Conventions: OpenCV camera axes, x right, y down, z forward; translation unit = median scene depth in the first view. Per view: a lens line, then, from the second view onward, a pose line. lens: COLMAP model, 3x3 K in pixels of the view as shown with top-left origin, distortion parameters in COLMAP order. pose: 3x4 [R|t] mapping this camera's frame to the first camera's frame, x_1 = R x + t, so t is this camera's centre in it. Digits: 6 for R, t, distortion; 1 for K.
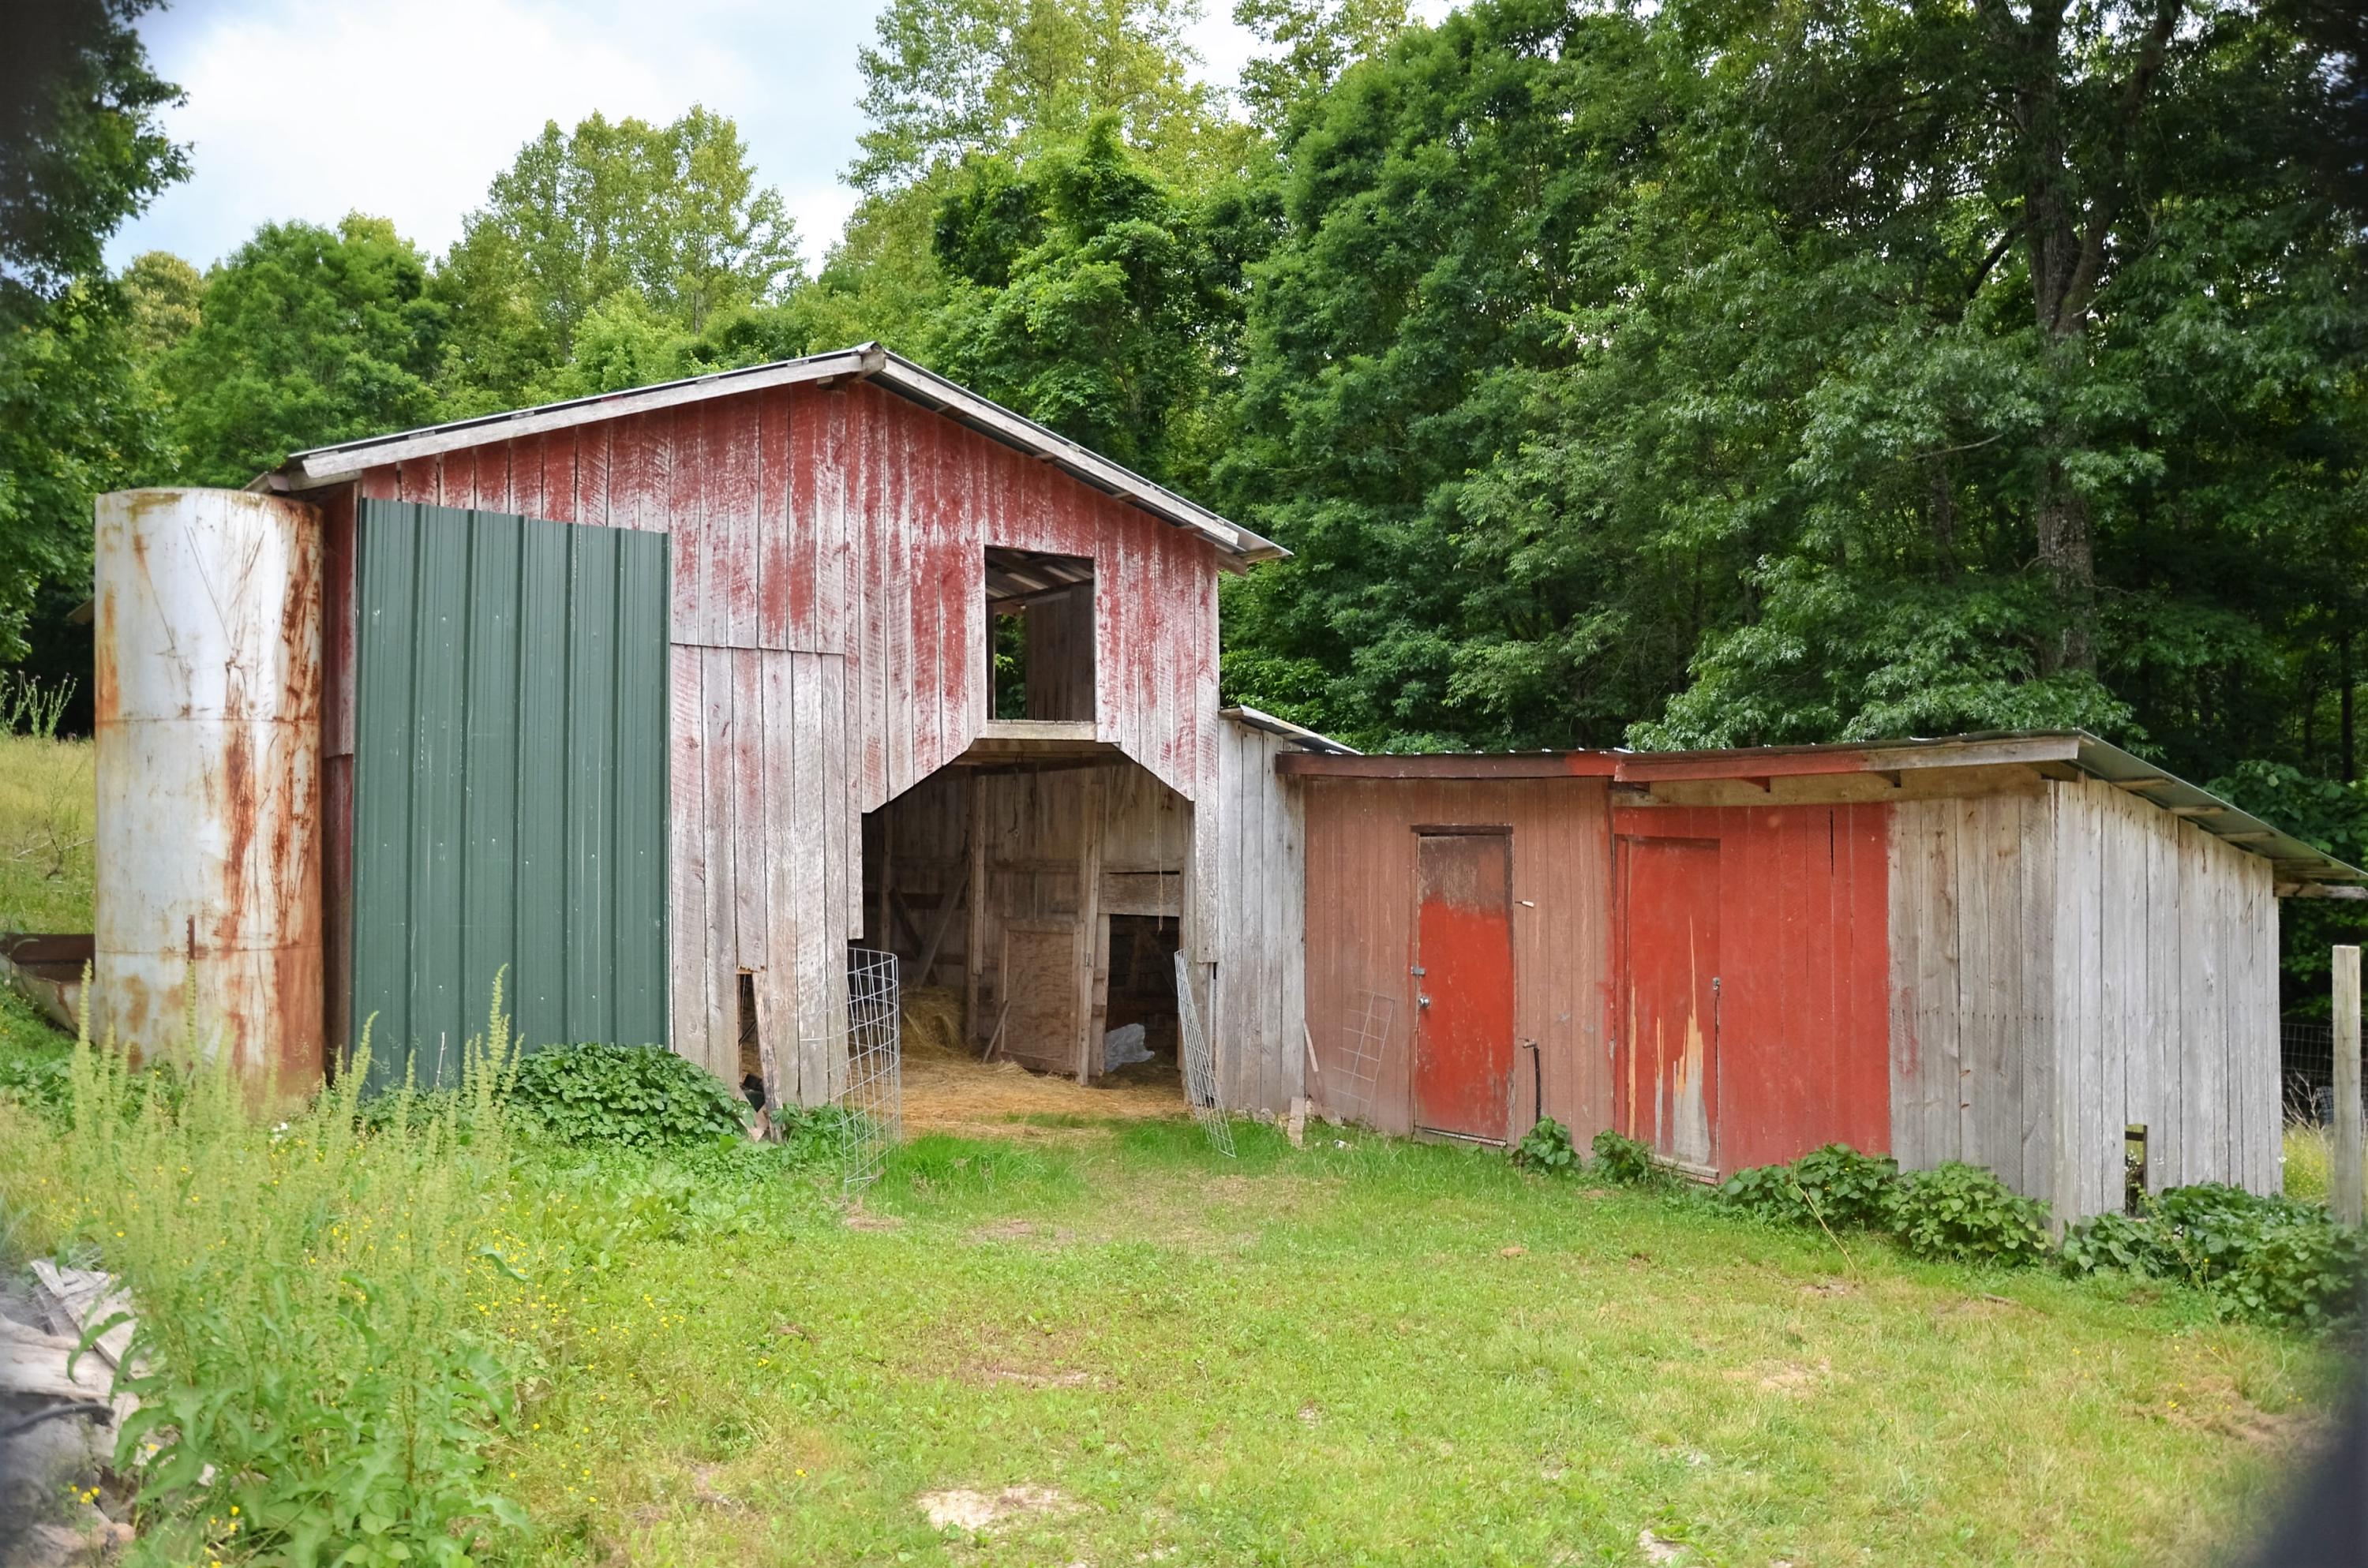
lens RADIAL K [[1918.5, 0, 1181.5], [0, 1918.5, 819.0], [0, 0, 1]] dist [-0.132791, 0.083825]
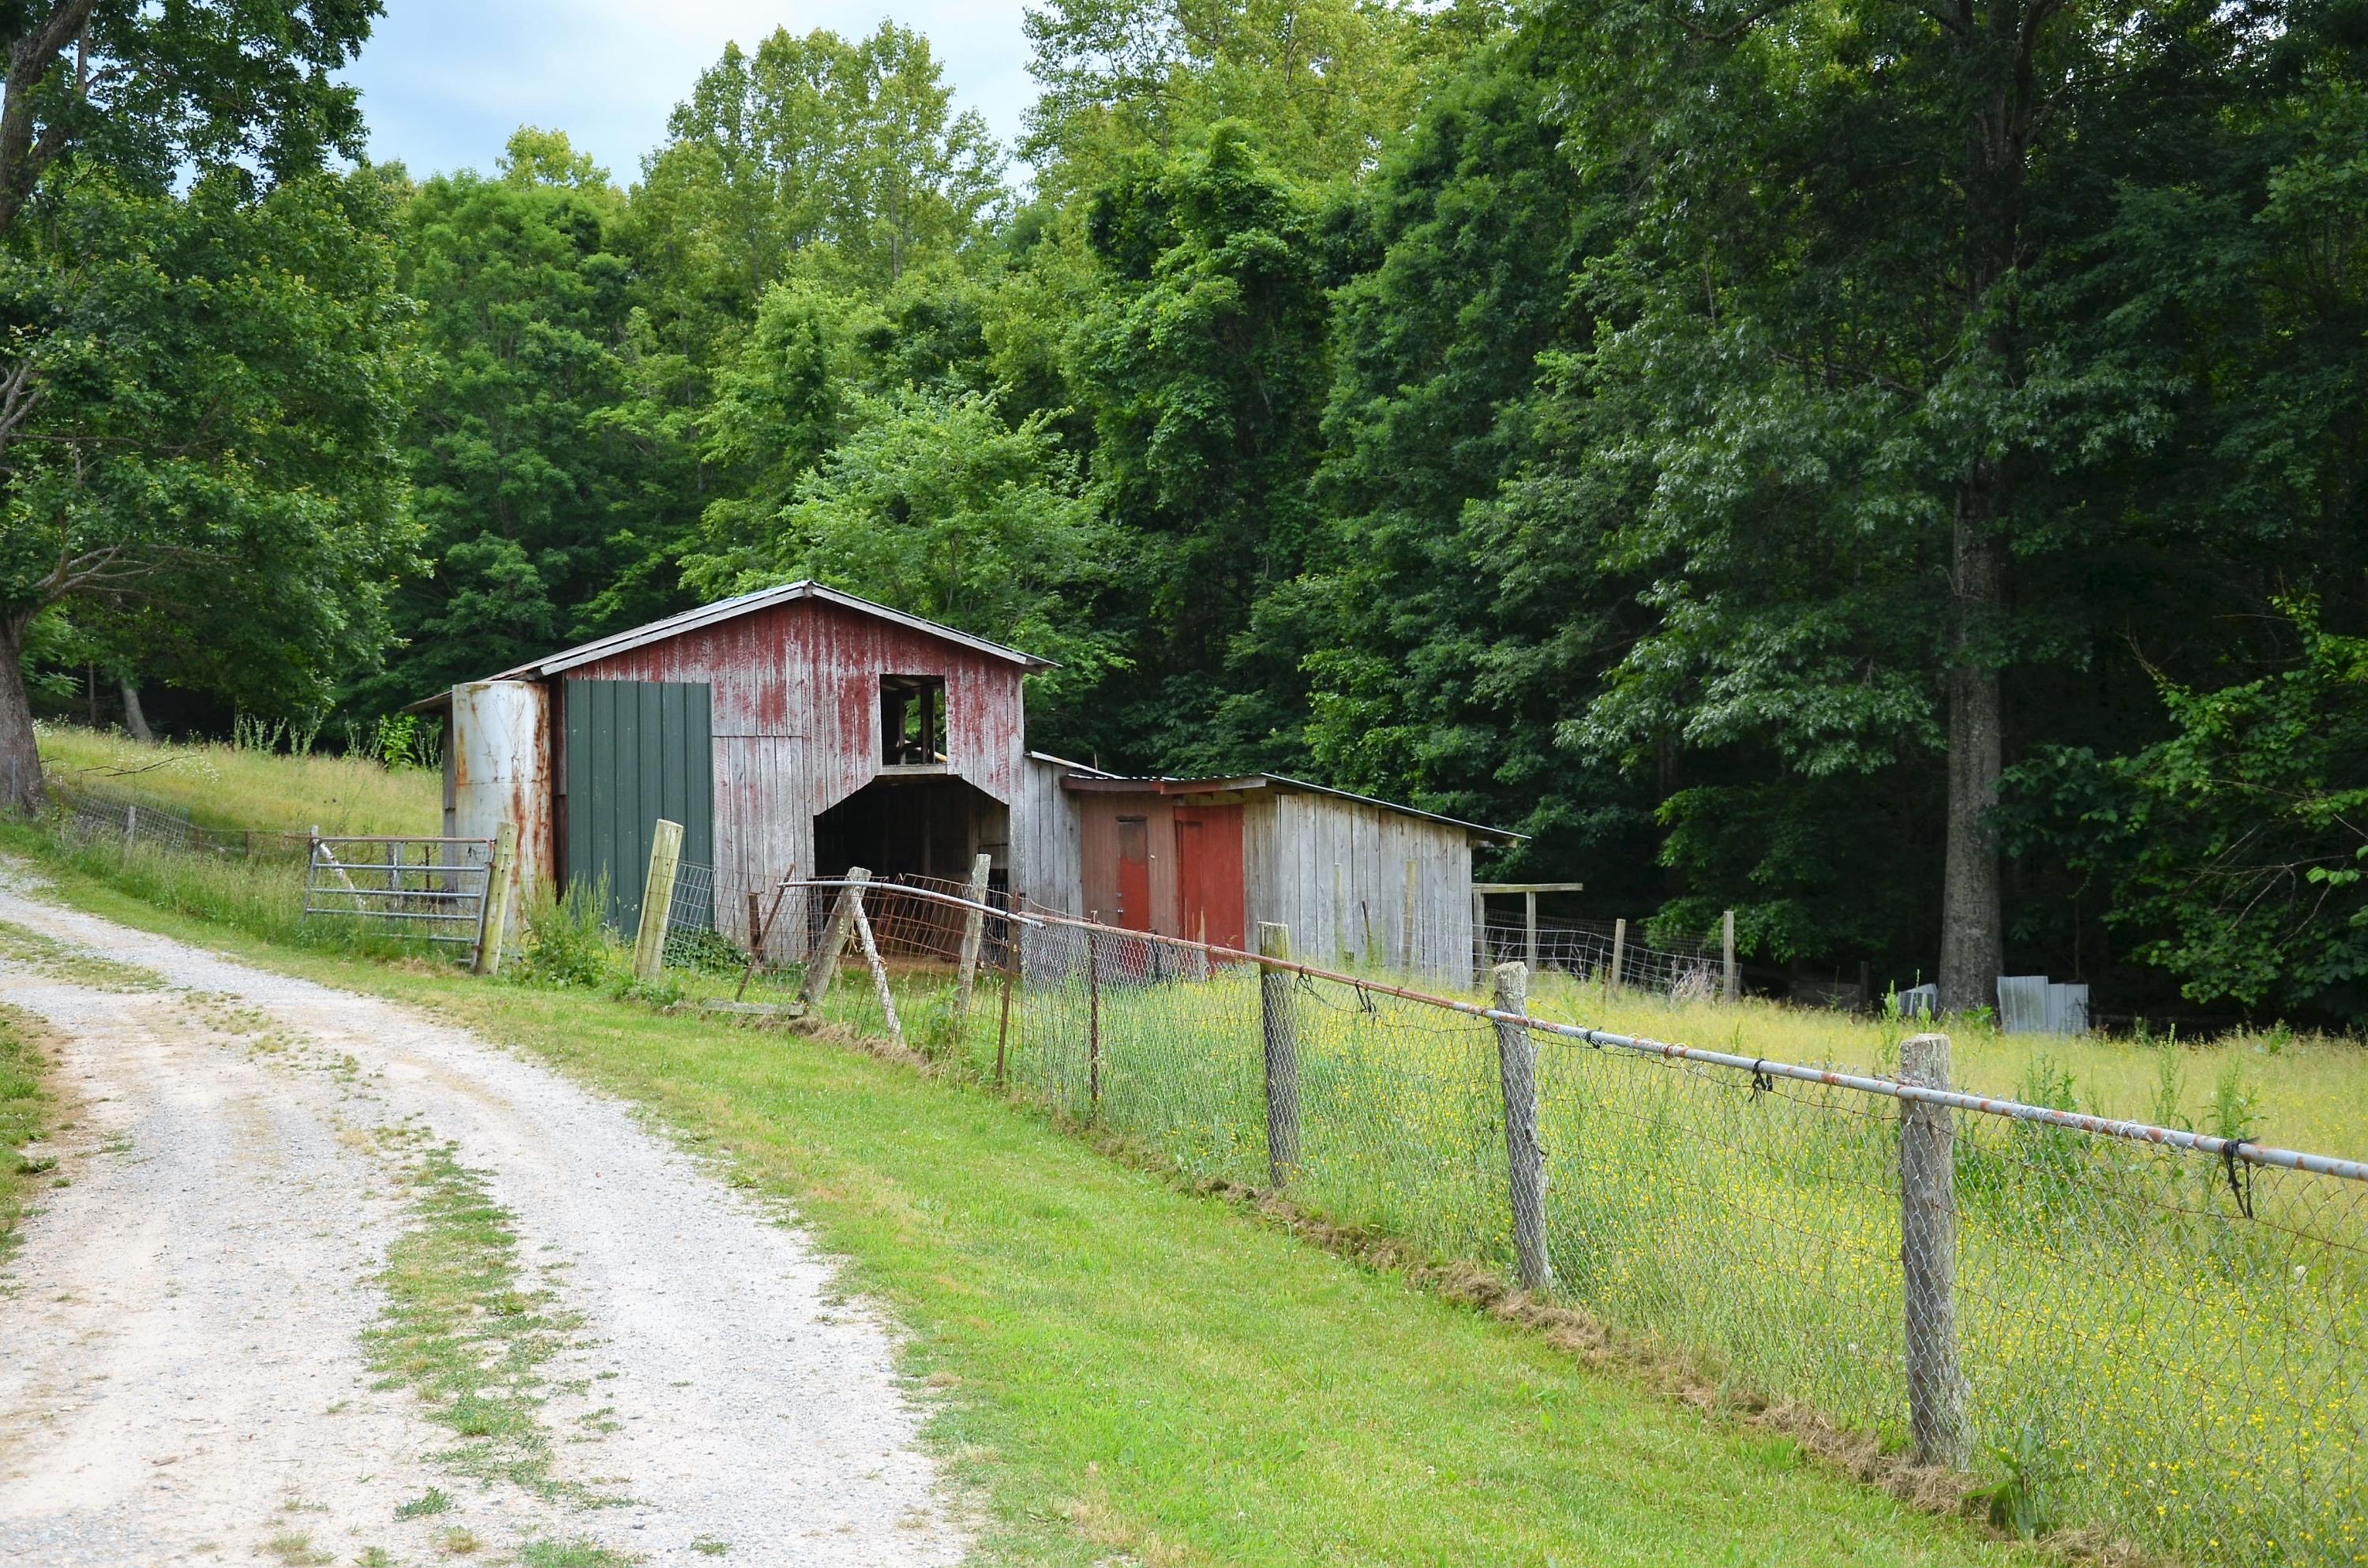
lens RADIAL K [[3065.7, 0, 1184.0], [0, 3065.7, 784.0], [0, 0, 1]] dist [0.088645, 0.022301]
pose [[0.978323, -0.019234, -0.206190, 0.328576], [0.018583, 0.999814, -0.005092, -0.004708], [0.206250, 0.001150, 0.978499, -0.773210]]
